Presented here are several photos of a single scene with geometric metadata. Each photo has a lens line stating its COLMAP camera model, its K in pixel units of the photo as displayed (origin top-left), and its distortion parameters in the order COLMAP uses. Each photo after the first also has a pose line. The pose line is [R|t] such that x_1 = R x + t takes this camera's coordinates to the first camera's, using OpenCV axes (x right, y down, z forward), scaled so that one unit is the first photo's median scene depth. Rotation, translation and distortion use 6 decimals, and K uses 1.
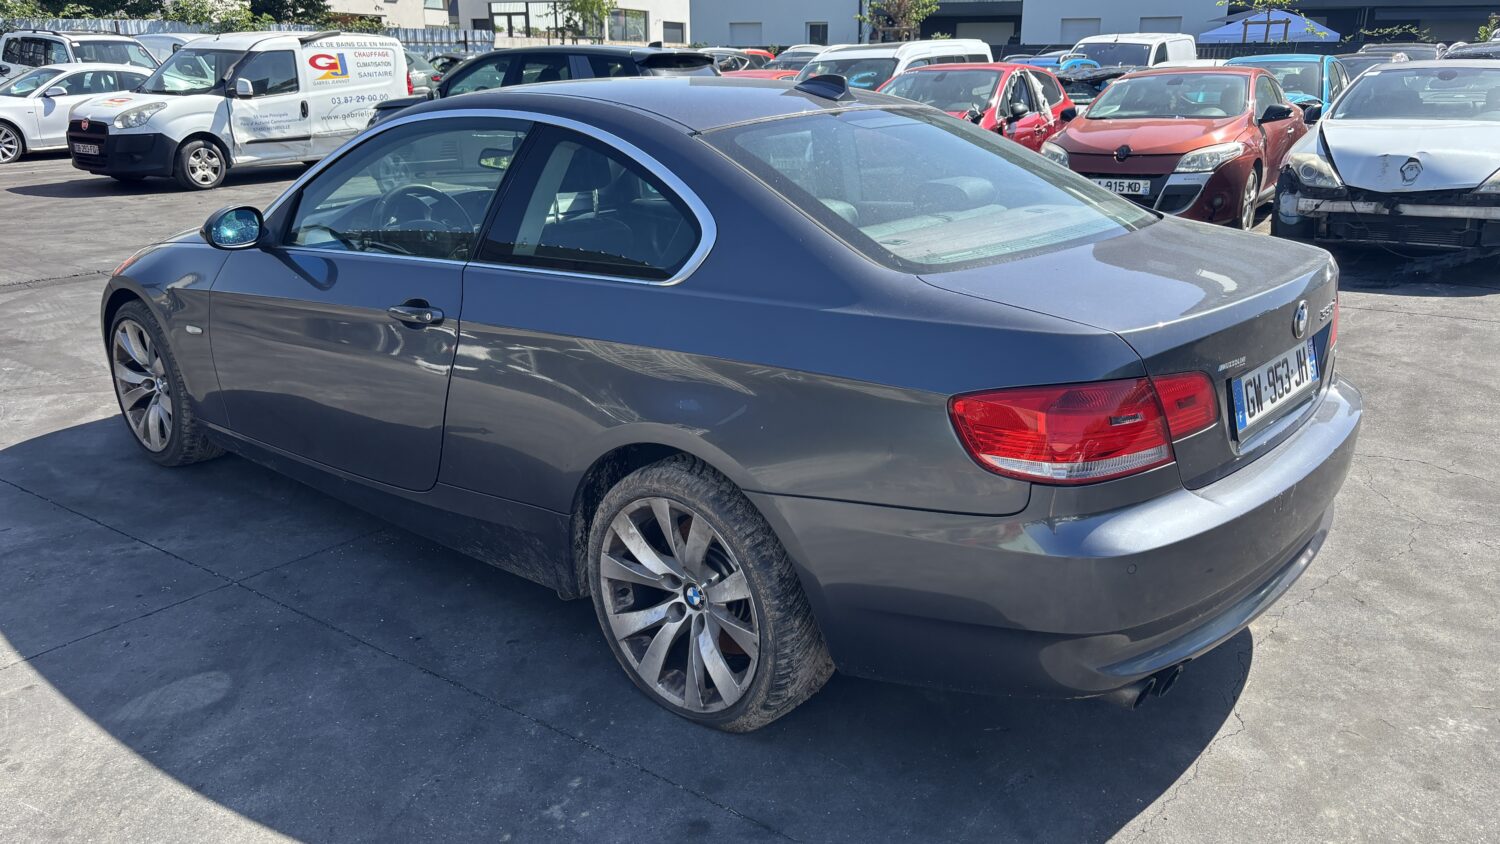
lens RADIAL K [[1050.0, 0, 750.0], [0, 1050.0, 422.0], [0, 0, 1]] dist [0.031588, -0.042888]
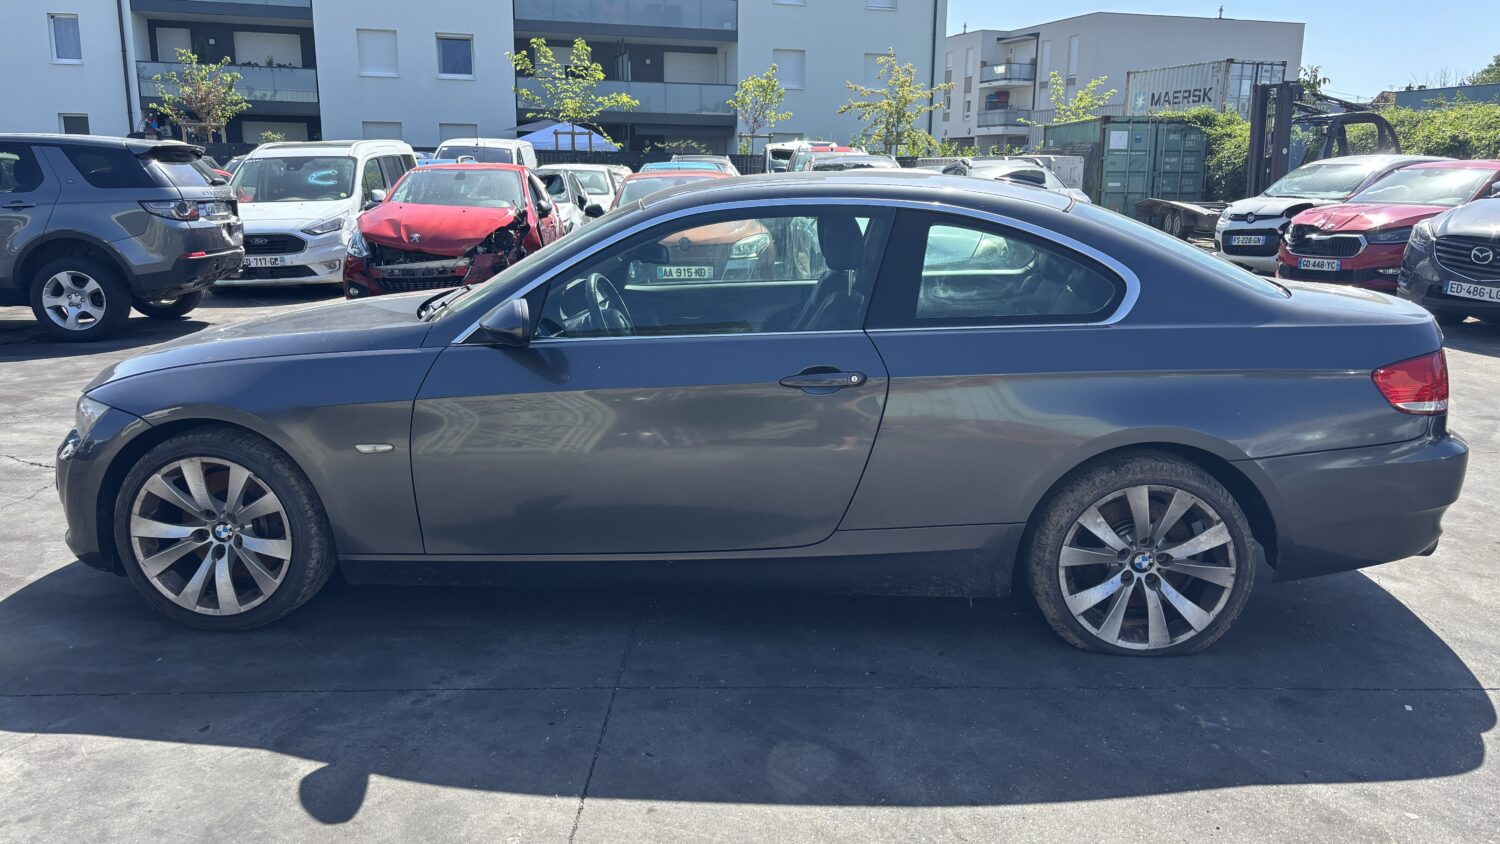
lens RADIAL K [[1050.0, 0, 750.0], [0, 1050.0, 422.0], [0, 0, 1]] dist [0.031588, -0.042888]
pose [[0.822564, -0.117332, 0.556436, -1.153402], [0.166288, 0.985343, -0.038047, -0.036364], [-0.543817, 0.123824, 0.830019, 0.154632]]
